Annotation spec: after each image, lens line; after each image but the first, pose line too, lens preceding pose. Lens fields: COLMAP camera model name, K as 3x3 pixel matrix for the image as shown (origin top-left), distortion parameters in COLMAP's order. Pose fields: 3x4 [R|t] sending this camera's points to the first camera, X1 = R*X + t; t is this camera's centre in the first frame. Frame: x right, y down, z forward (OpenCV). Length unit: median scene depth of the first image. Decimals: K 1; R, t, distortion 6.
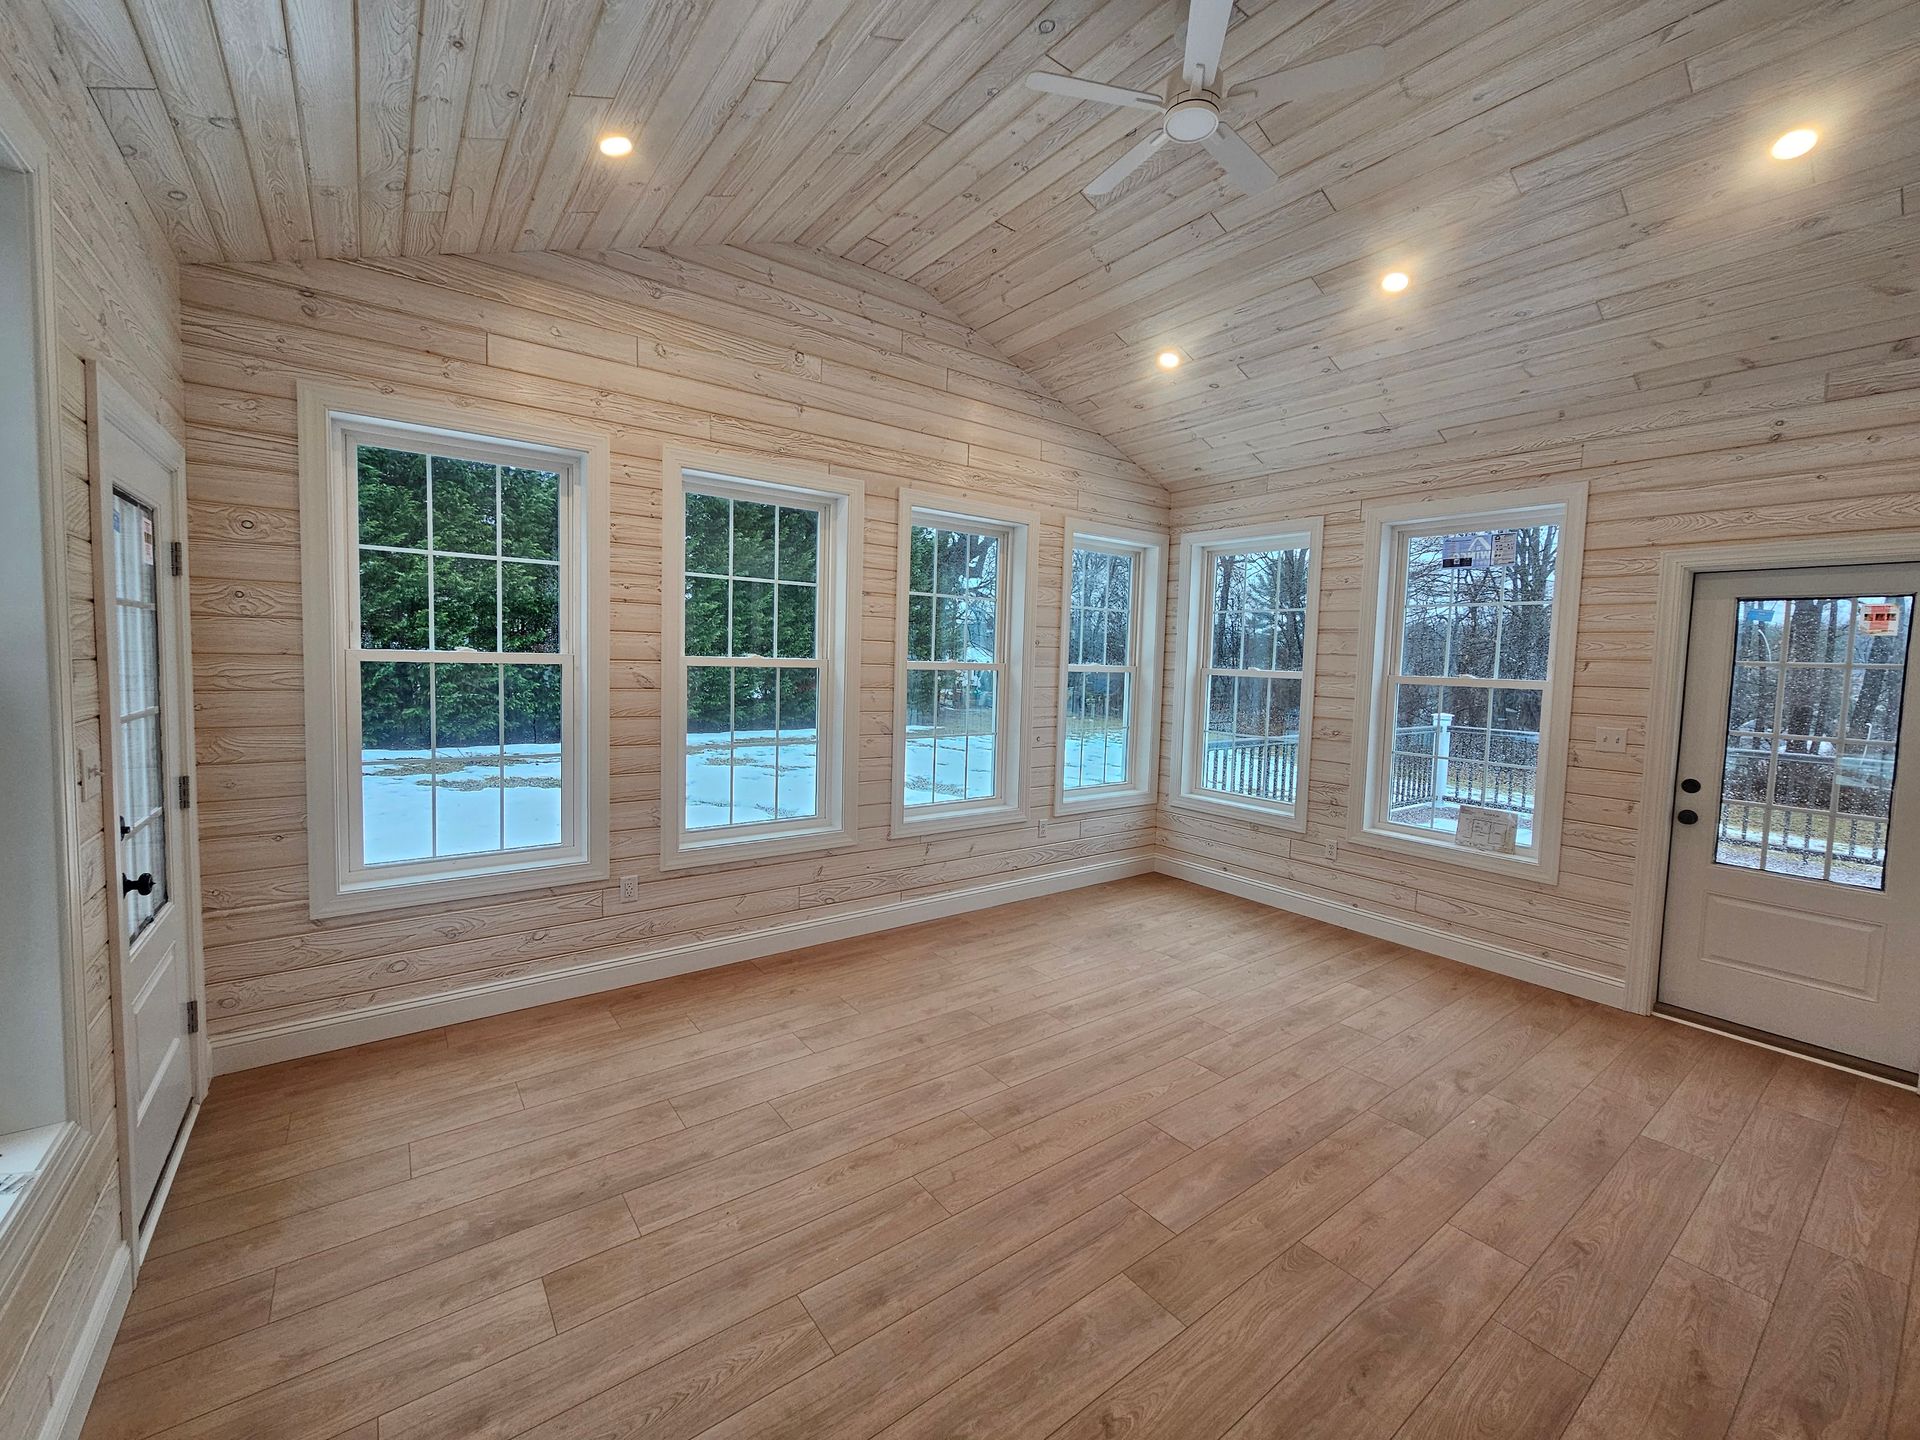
lens RADIAL K [[780.9, 0, 954.9], [0, 780.9, 707.1], [0, 0, 1]] dist [-0.000734, -0.000064]
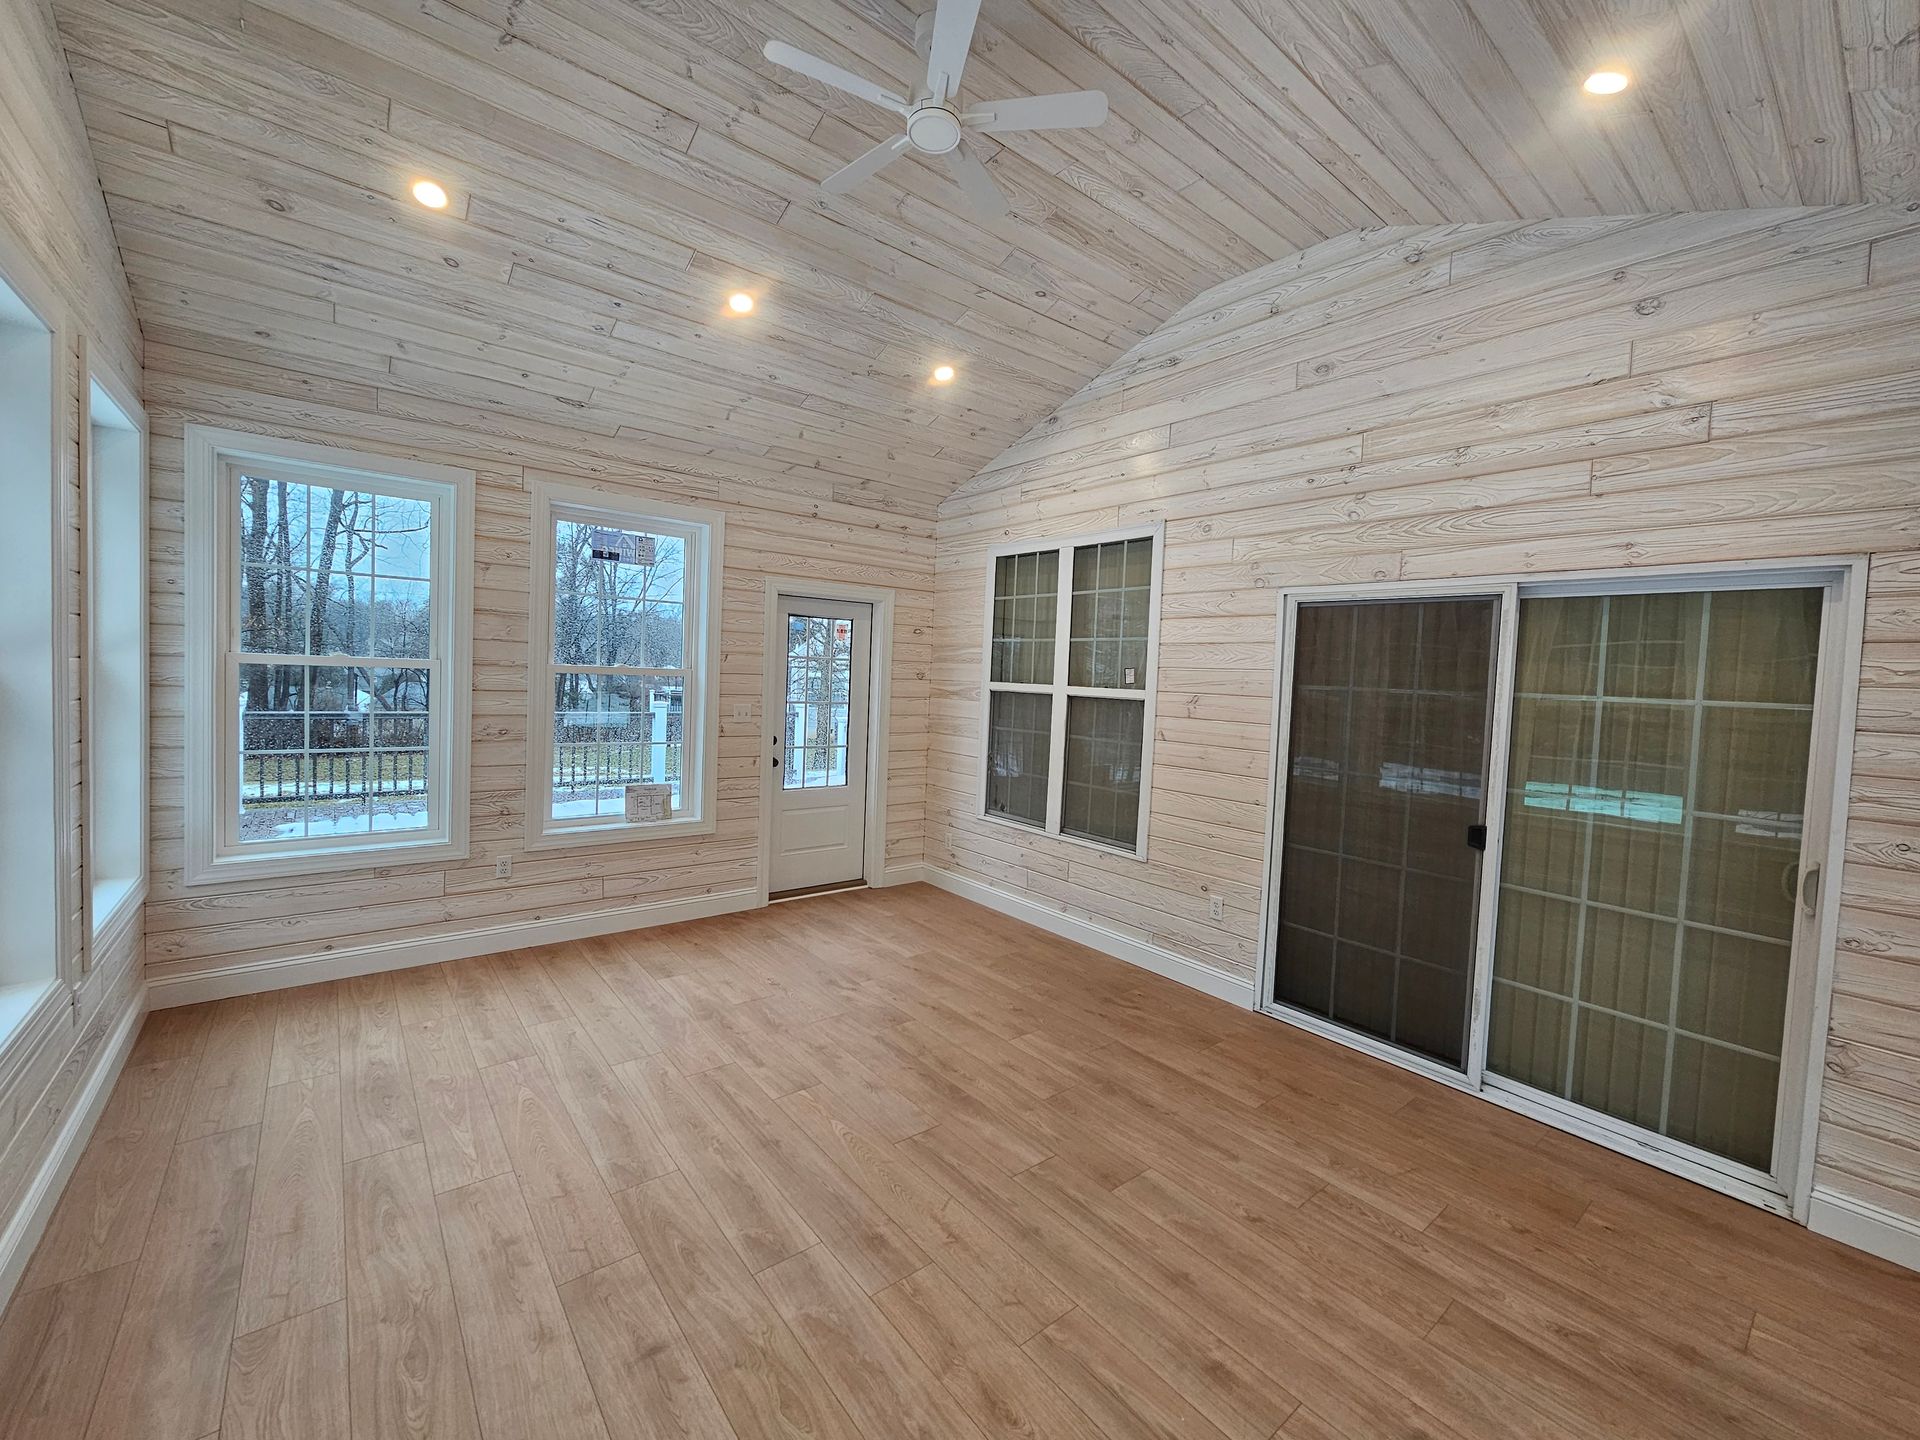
lens RADIAL K [[780.9, 0, 954.9], [0, 780.9, 707.1], [0, 0, 1]] dist [-0.000734, -0.000064]
pose [[-0.035533, -0.075239, 0.996532, -0.494243], [0.023277, 0.996829, 0.076091, -0.061417], [-0.999097, 0.025900, -0.033669, 0.679302]]
